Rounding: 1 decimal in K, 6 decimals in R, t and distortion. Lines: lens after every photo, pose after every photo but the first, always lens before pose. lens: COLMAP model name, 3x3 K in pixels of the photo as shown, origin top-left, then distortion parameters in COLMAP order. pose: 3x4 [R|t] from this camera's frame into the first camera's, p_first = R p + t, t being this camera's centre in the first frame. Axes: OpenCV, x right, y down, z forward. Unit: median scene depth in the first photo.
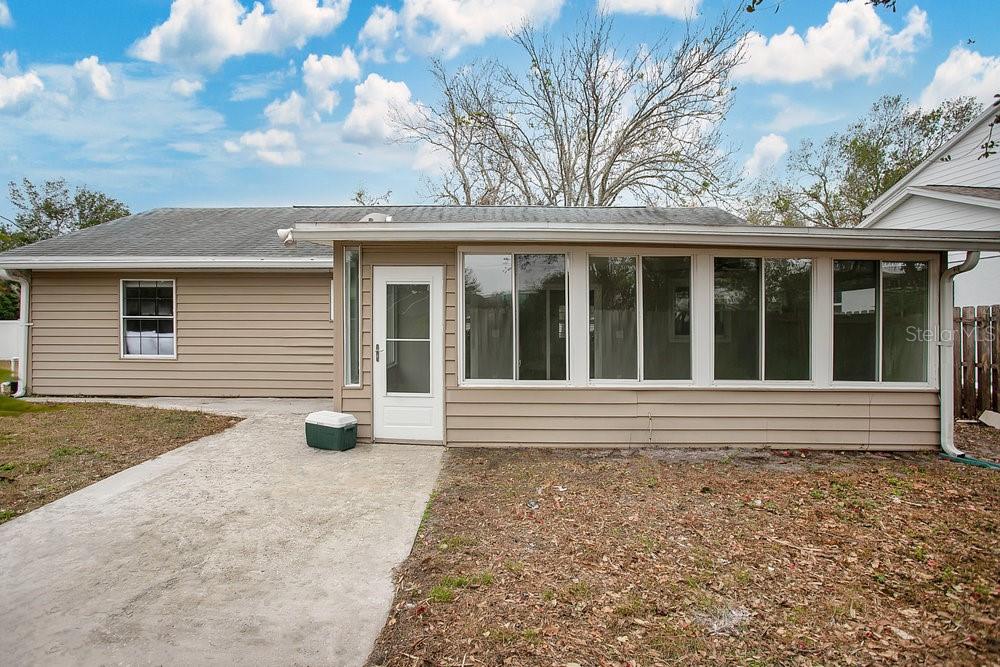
lens RADIAL K [[514.9, 0, 494.7], [0, 514.9, 335.4], [0, 0, 1]] dist [-0.058035, 0.029139]
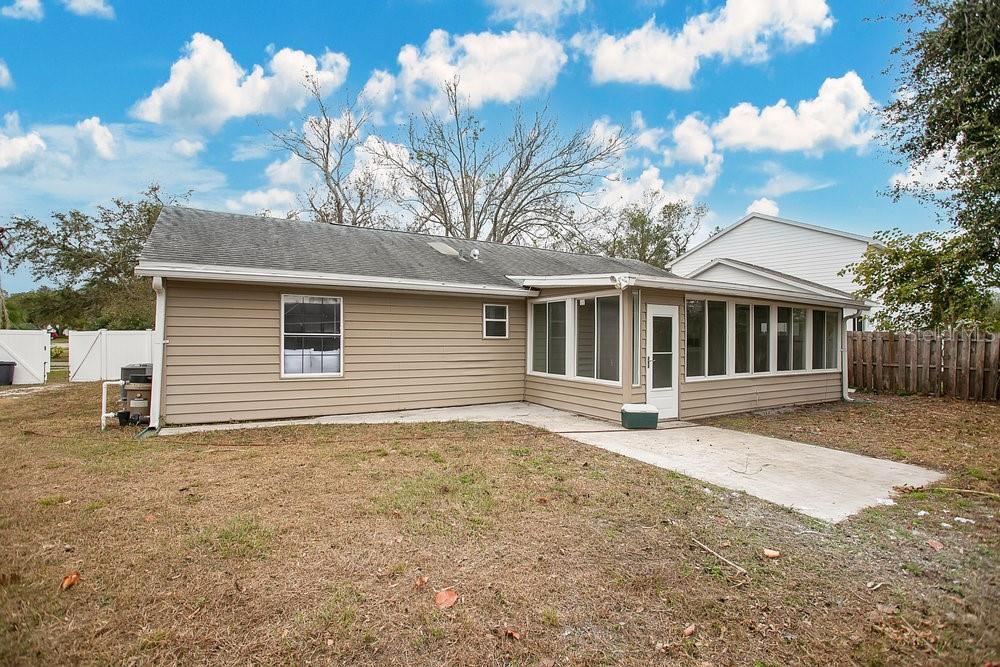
lens RADIAL K [[514.9, 0, 494.7], [0, 514.9, 335.4], [0, 0, 1]] dist [-0.058035, 0.029139]
pose [[0.841612, 0.005071, 0.540059, -0.927308], [0.010642, 0.999606, -0.025970, -0.005078], [-0.539978, 0.027604, 0.841226, -0.019609]]
